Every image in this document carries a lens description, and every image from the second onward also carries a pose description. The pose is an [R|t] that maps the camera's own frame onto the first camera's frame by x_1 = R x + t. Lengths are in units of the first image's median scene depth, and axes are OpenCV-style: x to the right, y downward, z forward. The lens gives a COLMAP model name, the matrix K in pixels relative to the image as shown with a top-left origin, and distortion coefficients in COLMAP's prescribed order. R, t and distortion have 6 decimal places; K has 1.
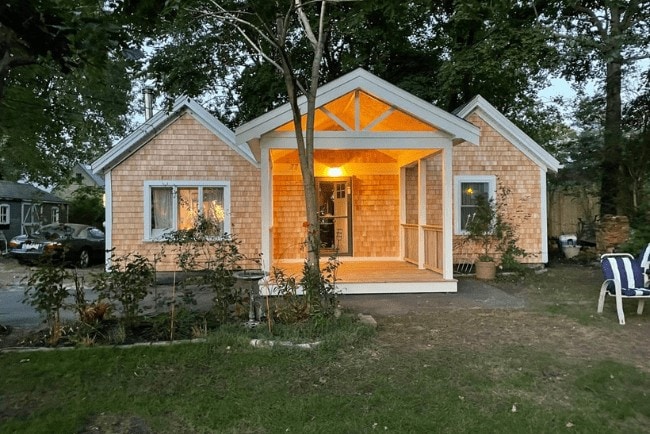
lens RADIAL K [[519.4, 0, 326.2], [0, 519.4, 216.4], [0, 0, 1]] dist [0.035818, -0.008896]
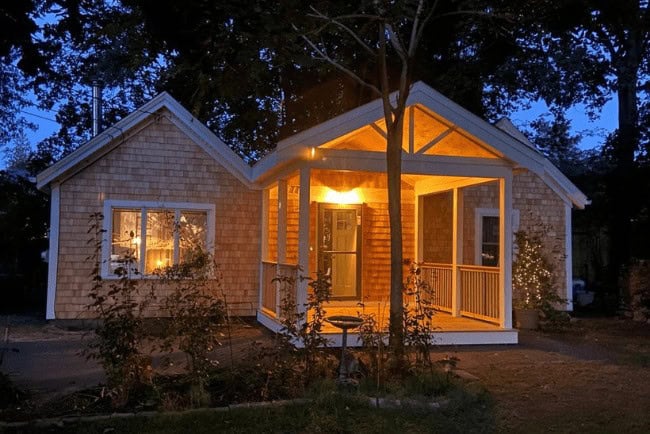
lens RADIAL K [[658.1, 0, 327.5], [0, 658.1, 215.4], [0, 0, 1]] dist [0.055530, 0.000000]
pose [[0.979995, 0.035553, 0.195820, -0.212440], [-0.024969, 0.998104, -0.056257, 0.001455], [-0.197449, 0.050242, 0.979025, -0.020436]]
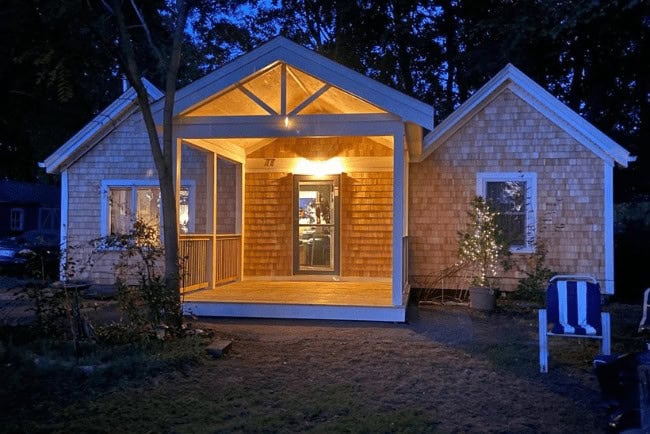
lens RADIAL K [[658.1, 0, 321.2], [0, 658.1, 218.4], [0, 0, 1]] dist [0.055530, 0.000000]
pose [[0.968635, 0.012314, -0.248181, 0.271320], [-0.017737, 0.999650, -0.019625, 0.010359], [0.247853, 0.023412, 0.968515, 0.026001]]
